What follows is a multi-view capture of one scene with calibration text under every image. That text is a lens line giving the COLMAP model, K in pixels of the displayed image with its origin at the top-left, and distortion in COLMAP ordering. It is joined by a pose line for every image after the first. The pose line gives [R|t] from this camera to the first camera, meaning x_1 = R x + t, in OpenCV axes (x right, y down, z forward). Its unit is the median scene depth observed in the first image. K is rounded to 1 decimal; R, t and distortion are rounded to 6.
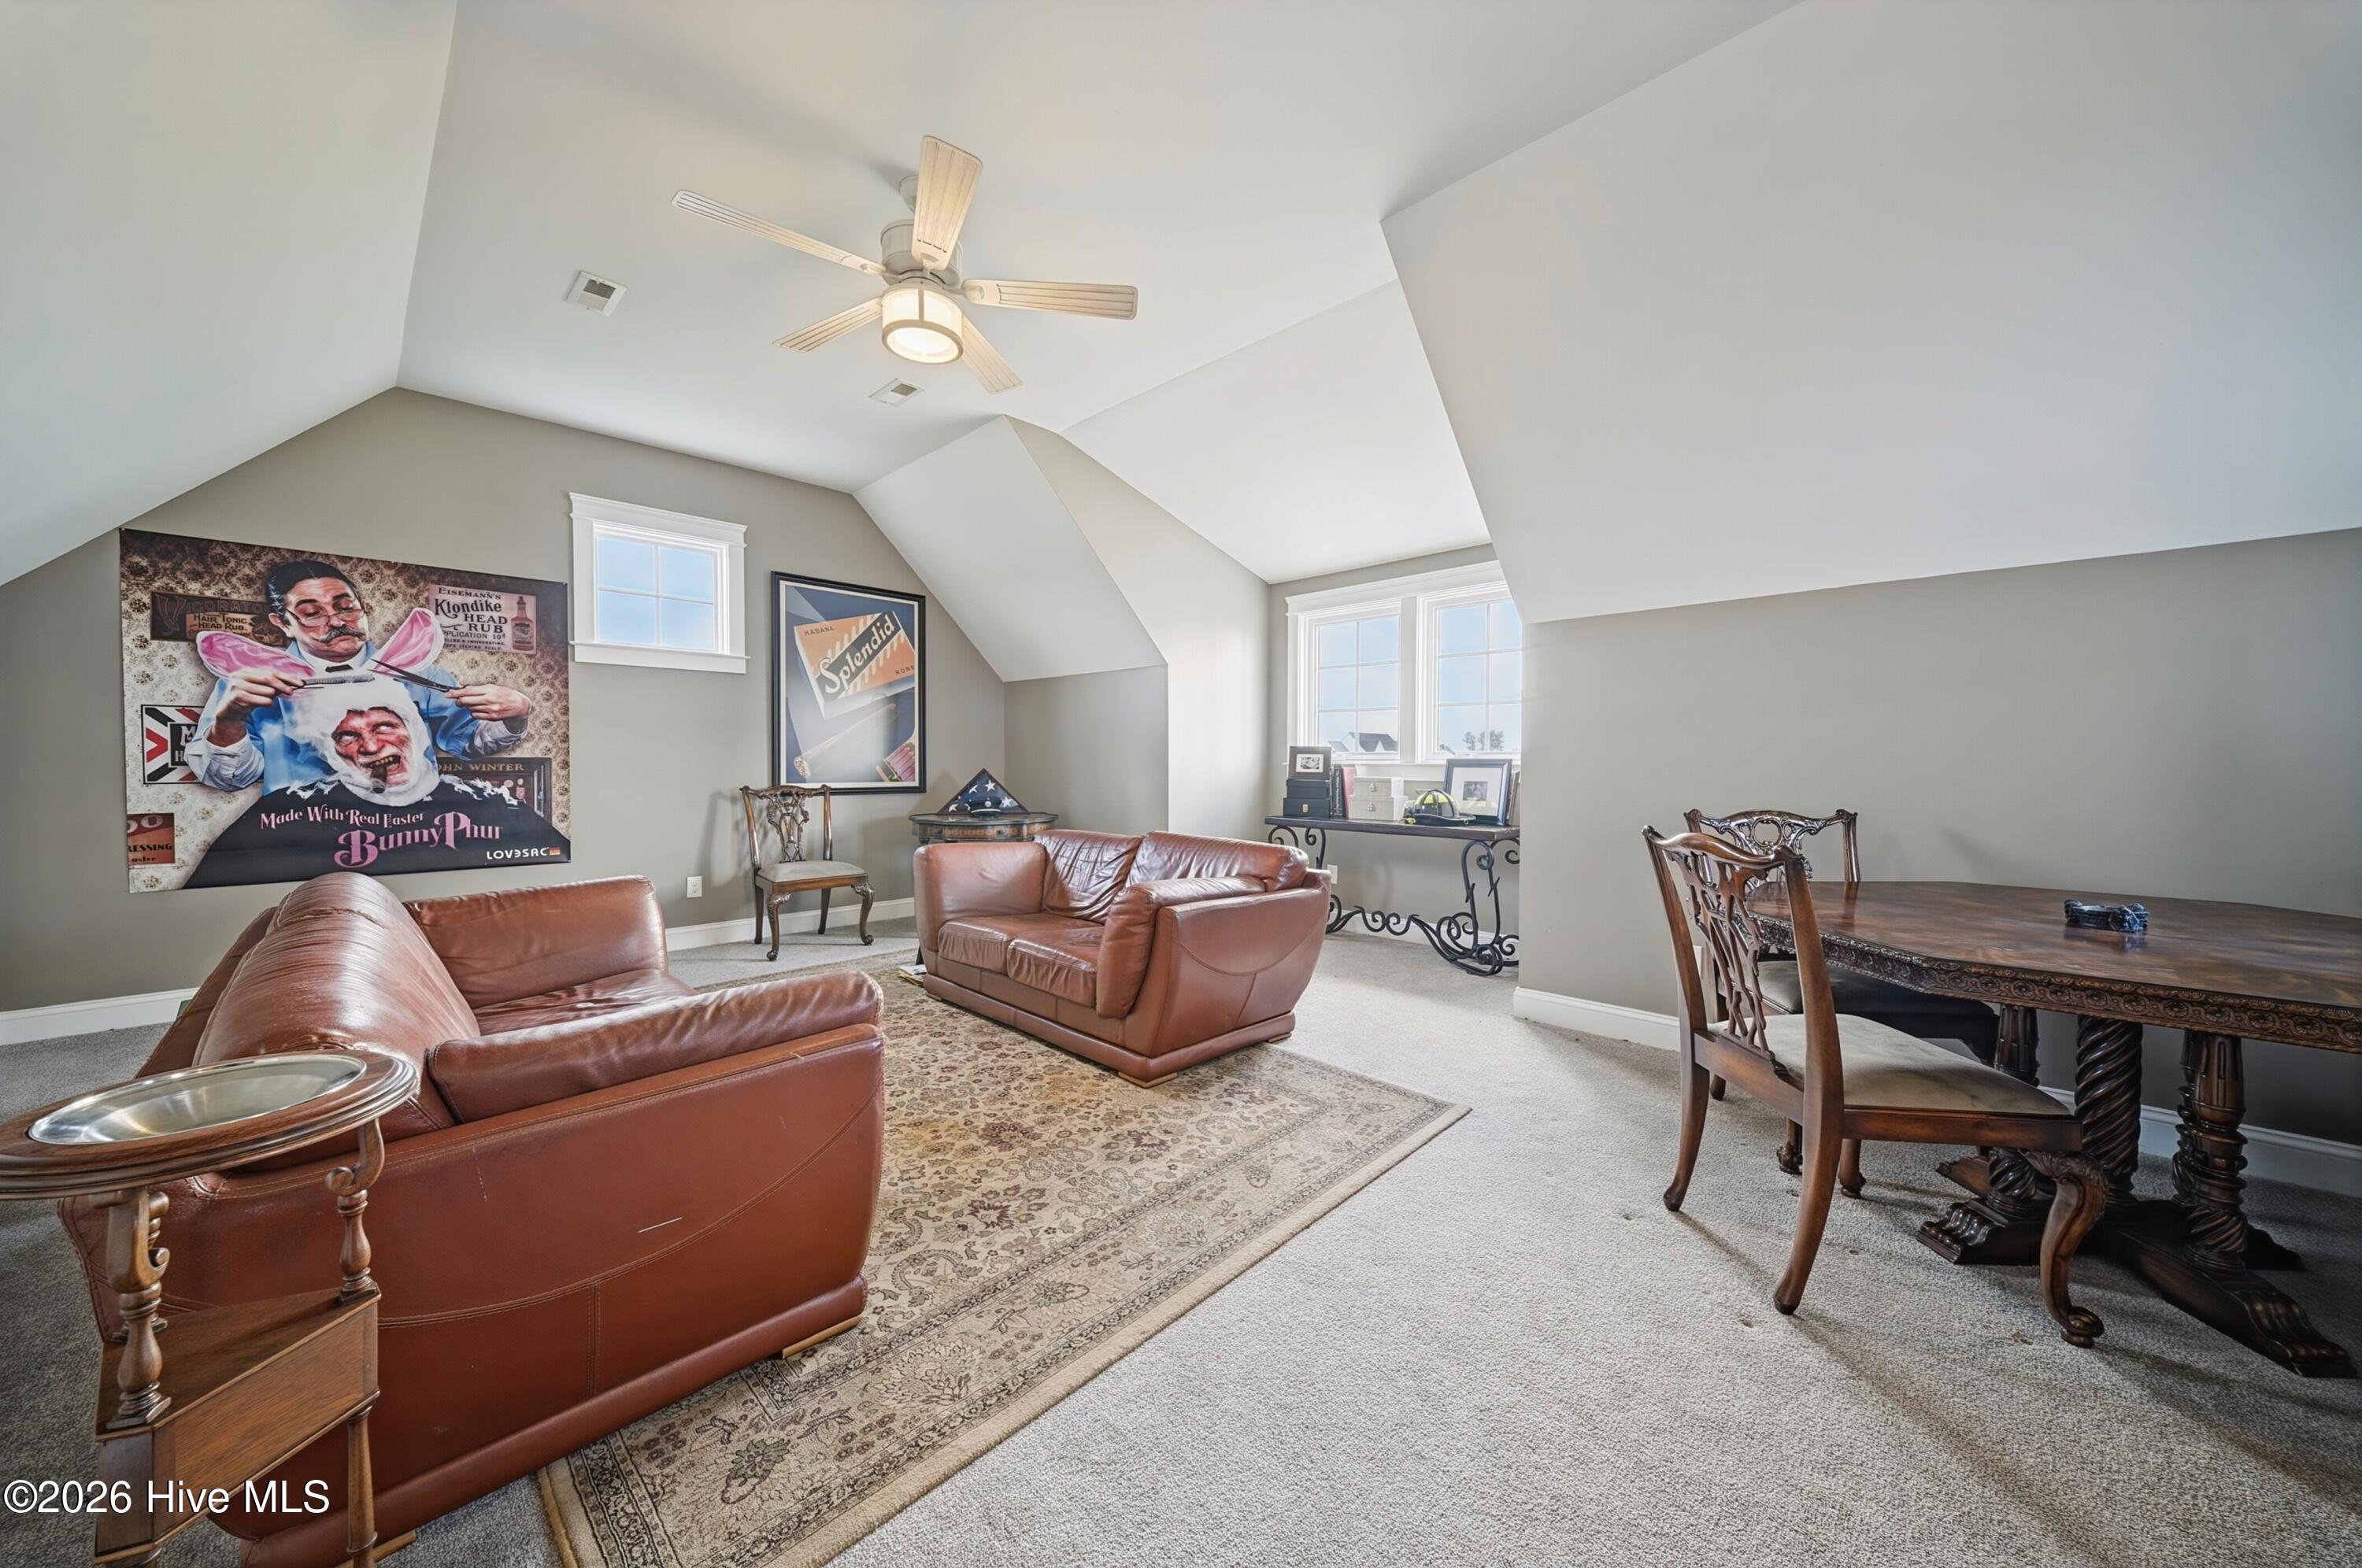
lens RADIAL K [[822.5, 0, 1184.3], [0, 822.5, 774.9], [0, 0, 1]] dist [-0.000360, -0.000035]
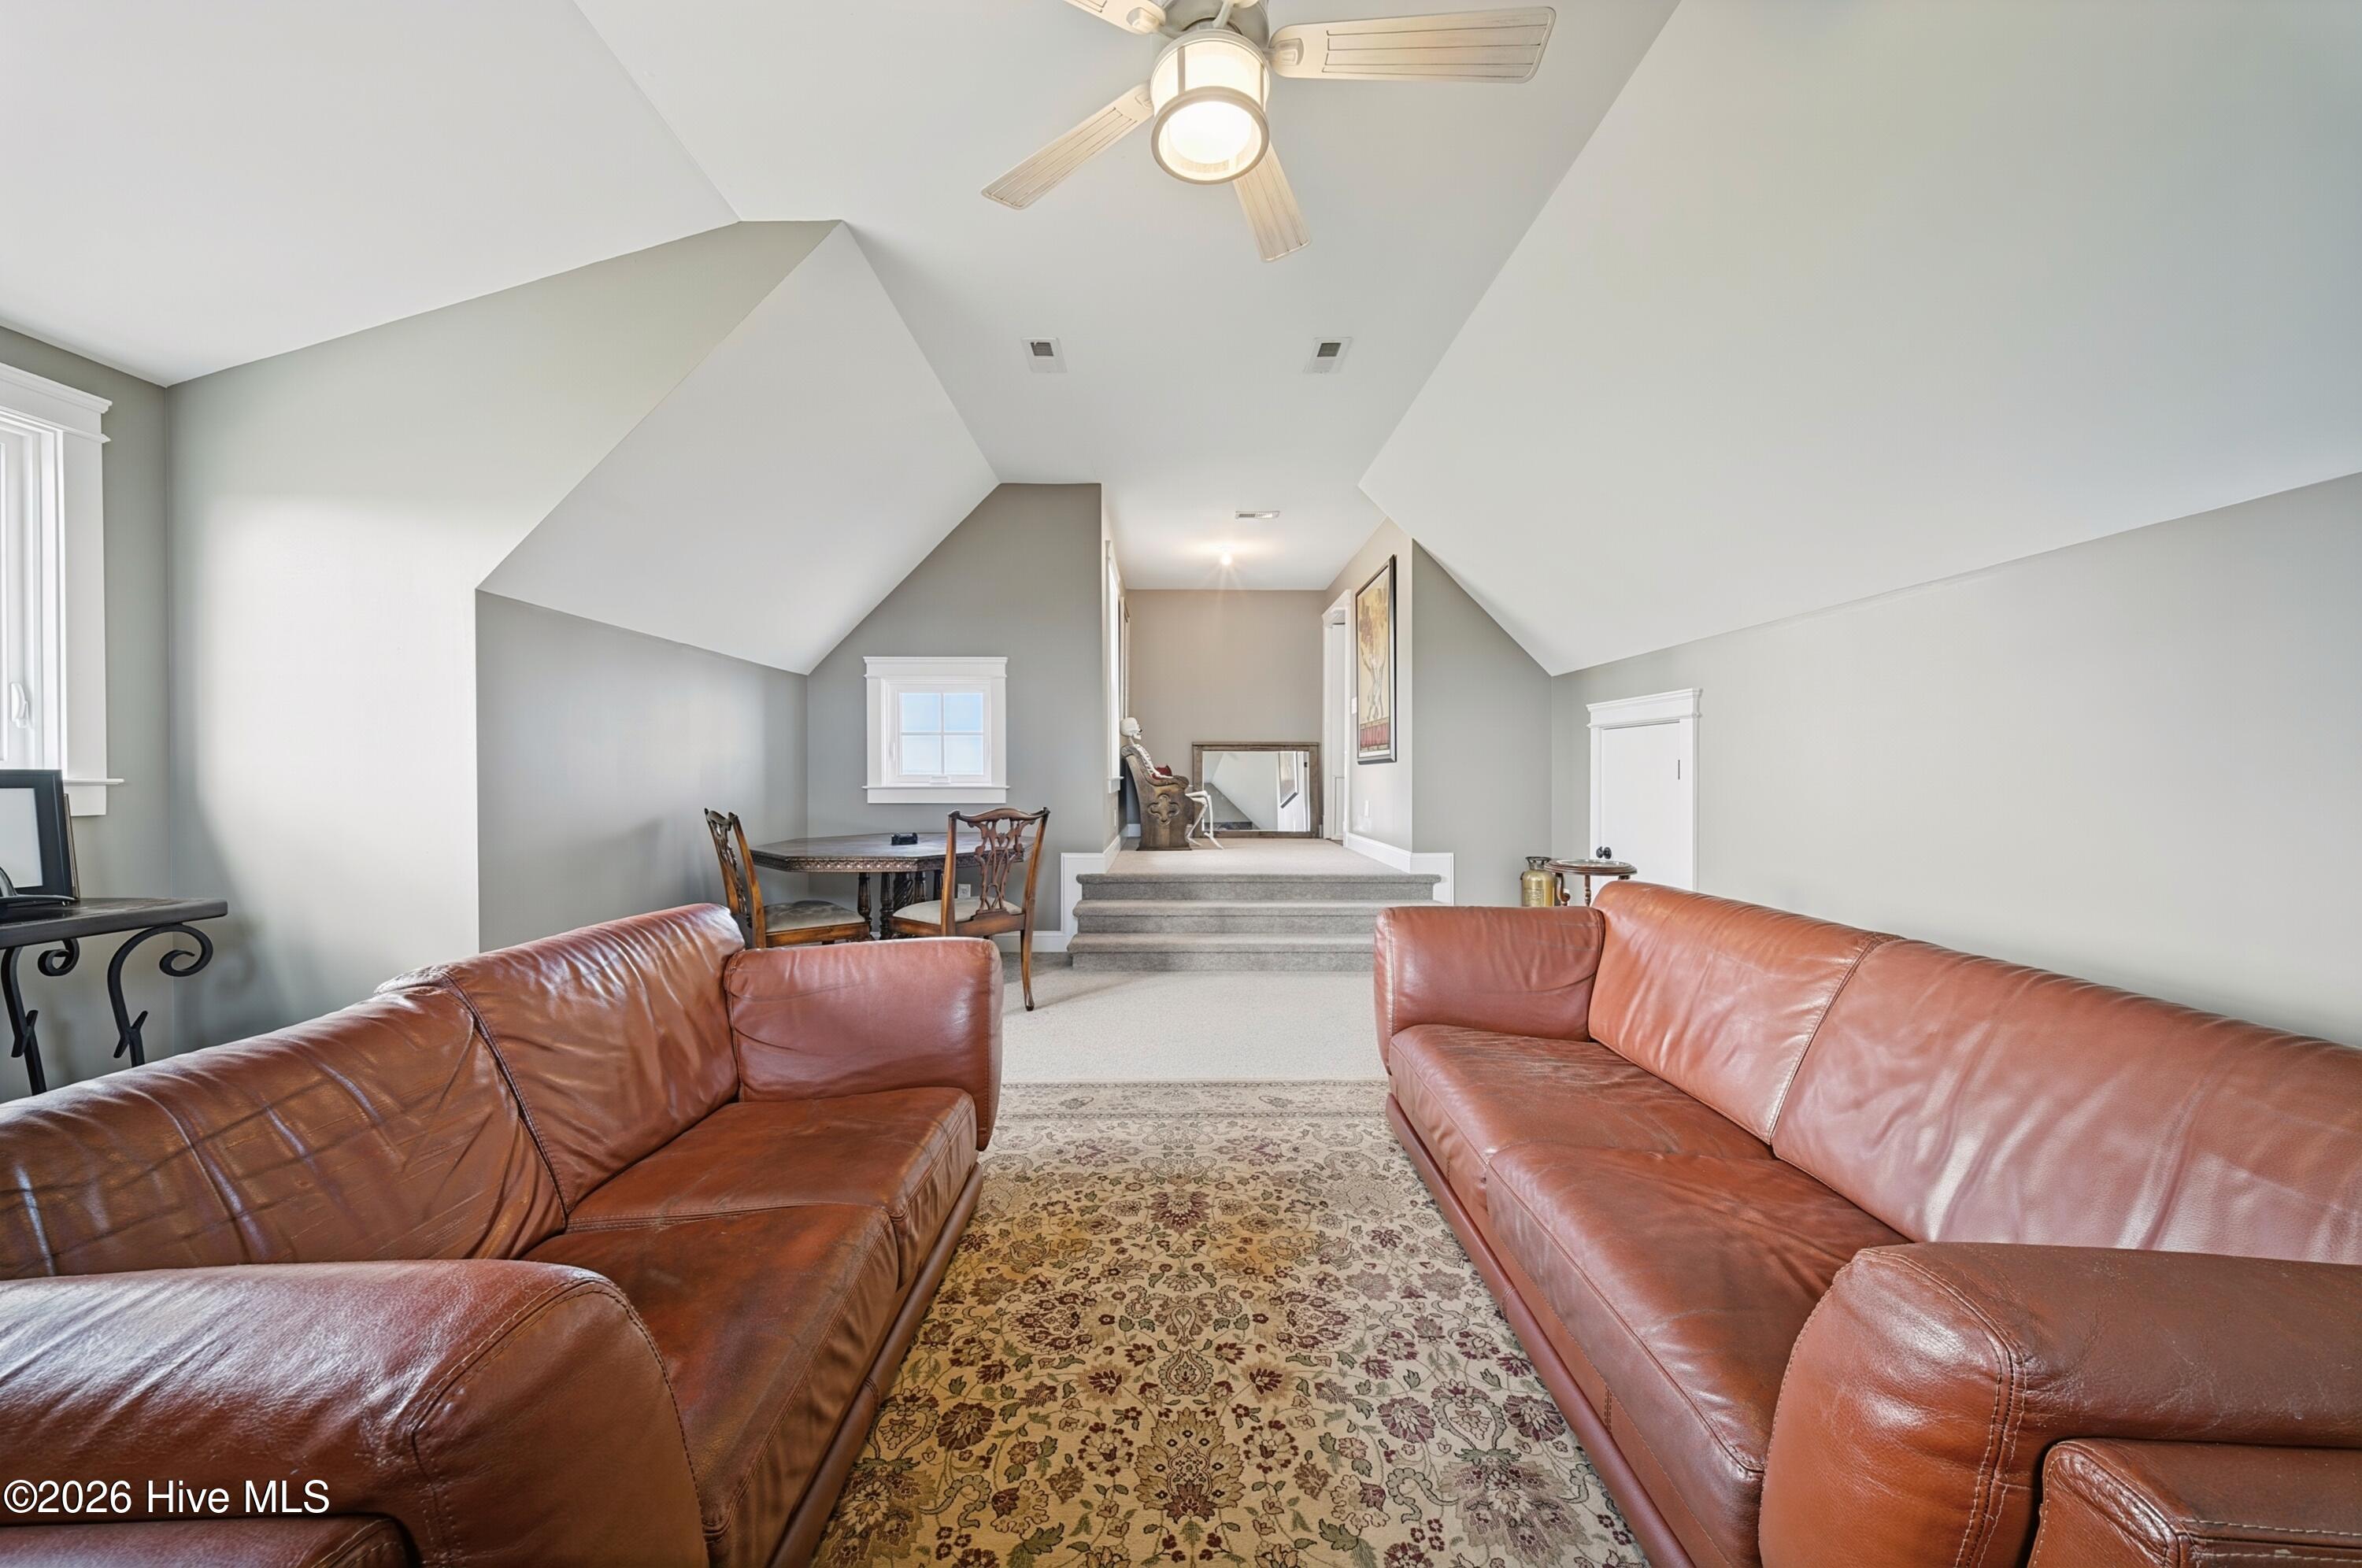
lens RADIAL K [[822.5, 0, 1174.5], [0, 822.5, 776.9], [0, 0, 1]] dist [-0.000360, -0.000035]
pose [[-0.702476, -0.004446, 0.711693, -0.783842], [0.015492, 0.999648, 0.021537, -0.028831], [-0.711538, 0.026155, -0.702160, 1.528319]]
